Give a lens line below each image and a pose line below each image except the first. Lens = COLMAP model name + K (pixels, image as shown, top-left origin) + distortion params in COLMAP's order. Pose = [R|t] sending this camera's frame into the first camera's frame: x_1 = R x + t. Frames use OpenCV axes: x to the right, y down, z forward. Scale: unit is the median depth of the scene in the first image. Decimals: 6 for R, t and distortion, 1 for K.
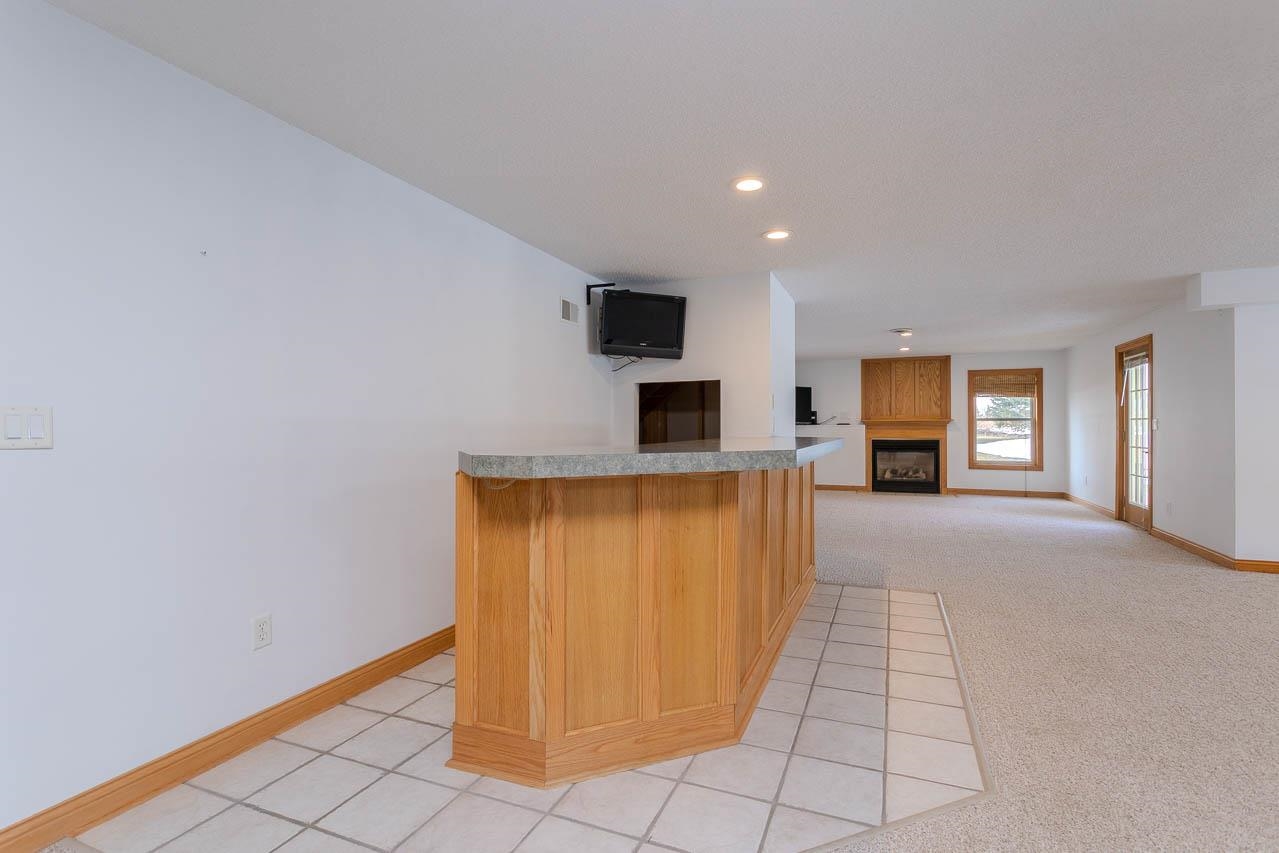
lens RADIAL K [[612.4, 0, 638.1], [0, 612.4, 427.1], [0, 0, 1]] dist [-0.001243, 0.000178]
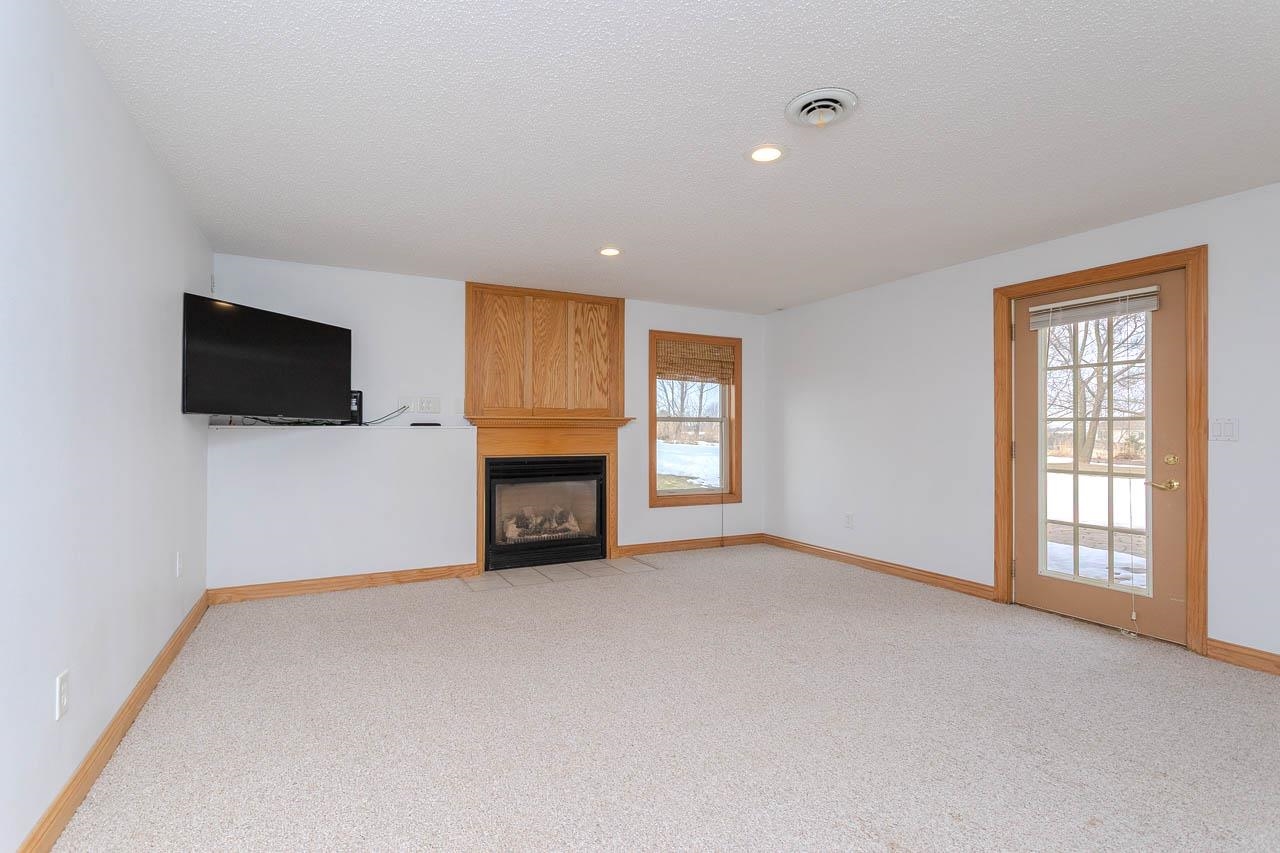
lens RADIAL K [[612.8, 0, 638.6], [0, 612.8, 427.1], [0, 0, 1]] dist [-0.001243, 0.000178]
pose [[0.634839, 0.010347, 0.772575, 0.101324], [-0.003277, 0.999937, -0.010699, 0.001556], [-0.772638, 0.004260, 0.634833, 0.641550]]
